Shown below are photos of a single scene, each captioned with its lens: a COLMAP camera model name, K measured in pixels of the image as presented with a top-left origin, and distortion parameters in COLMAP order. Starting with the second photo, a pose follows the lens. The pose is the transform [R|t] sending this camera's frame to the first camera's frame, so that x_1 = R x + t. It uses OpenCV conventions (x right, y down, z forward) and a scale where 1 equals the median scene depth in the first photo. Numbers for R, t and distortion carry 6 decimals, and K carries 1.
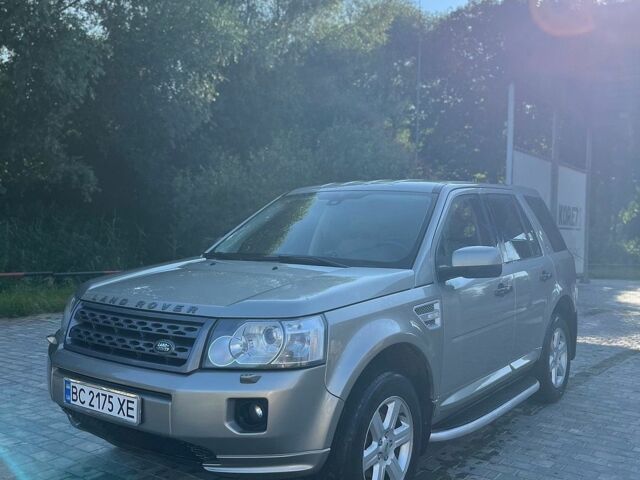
lens RADIAL K [[653.7, 0, 319.0], [0, 653.7, 245.4], [0, 0, 1]] dist [0.025752, 0.000000]
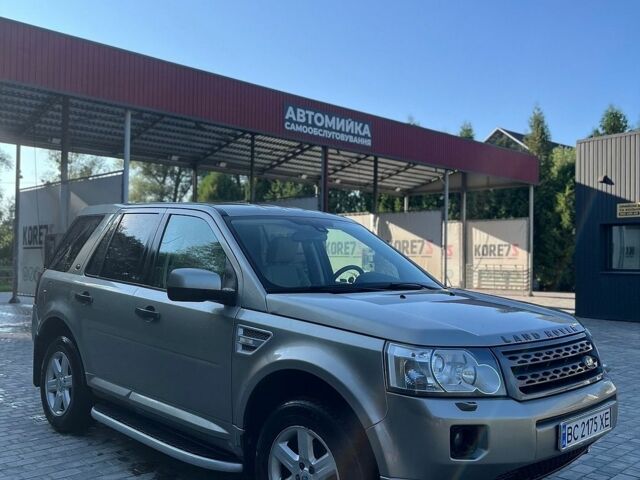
lens RADIAL K [[653.7, 0, 337.2], [0, 653.7, 238.7], [0, 0, 1]] dist [0.025752, 0.000000]
pose [[0.147283, 0.008372, 0.989059, -1.474864], [0.018742, 0.999761, -0.011254, -0.063824], [-0.988917, 0.020194, 0.147091, 1.263460]]
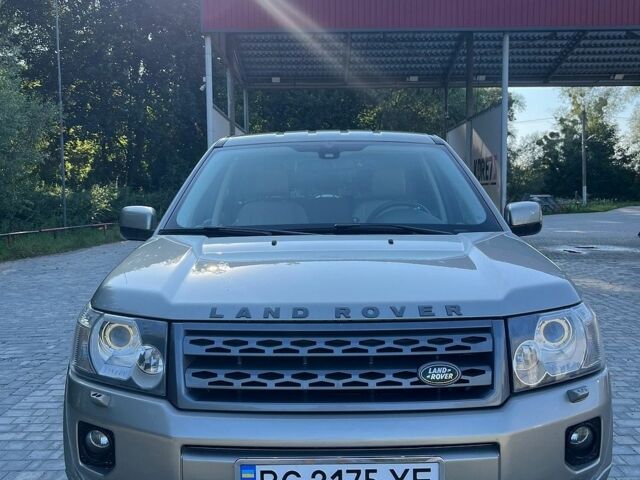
lens RADIAL K [[653.7, 0, 316.3], [0, 653.7, 242.9], [0, 0, 1]] dist [0.025752, 0.000000]
pose [[0.812274, -0.072763, 0.578720, -0.693266], [0.041665, 0.996892, 0.066861, -0.020444], [-0.581786, -0.030197, 0.812781, 0.549148]]
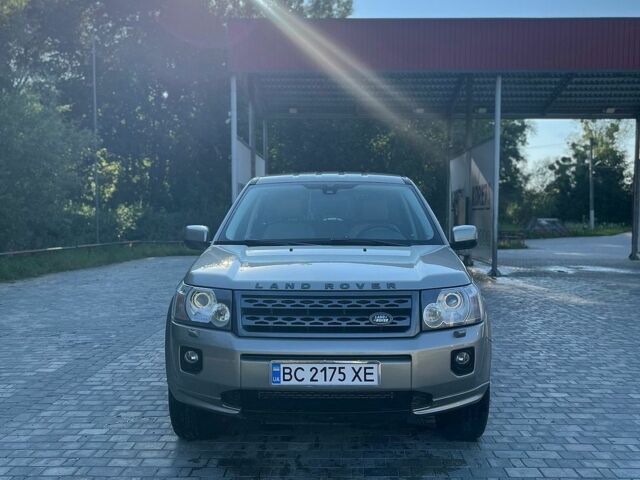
lens RADIAL K [[653.7, 0, 323.0], [0, 653.7, 251.7], [0, 0, 1]] dist [0.025752, 0.000000]
pose [[0.820084, -0.052564, 0.569824, -0.979239], [0.030692, 0.998379, 0.047926, -0.024774], [-0.571420, -0.021815, 0.820368, 0.098425]]
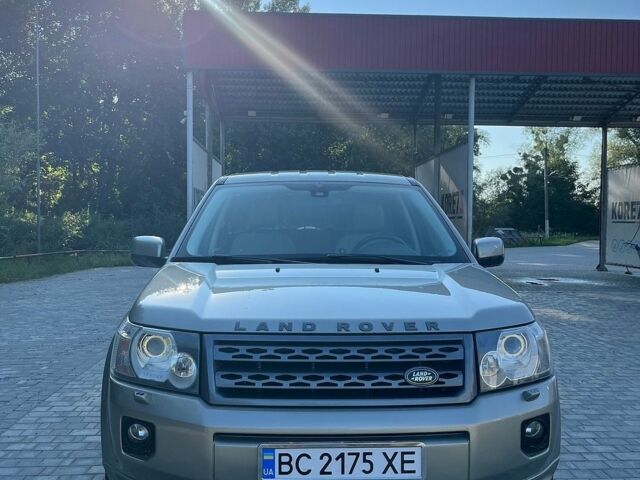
lens RADIAL K [[653.7, 0, 314.1], [0, 653.7, 242.5], [0, 0, 1]] dist [0.025752, 0.000000]
pose [[0.785501, -0.034829, 0.617880, -0.823093], [0.026440, 0.999392, 0.022721, -0.029619], [-0.618295, -0.001511, 0.785944, 0.450738]]
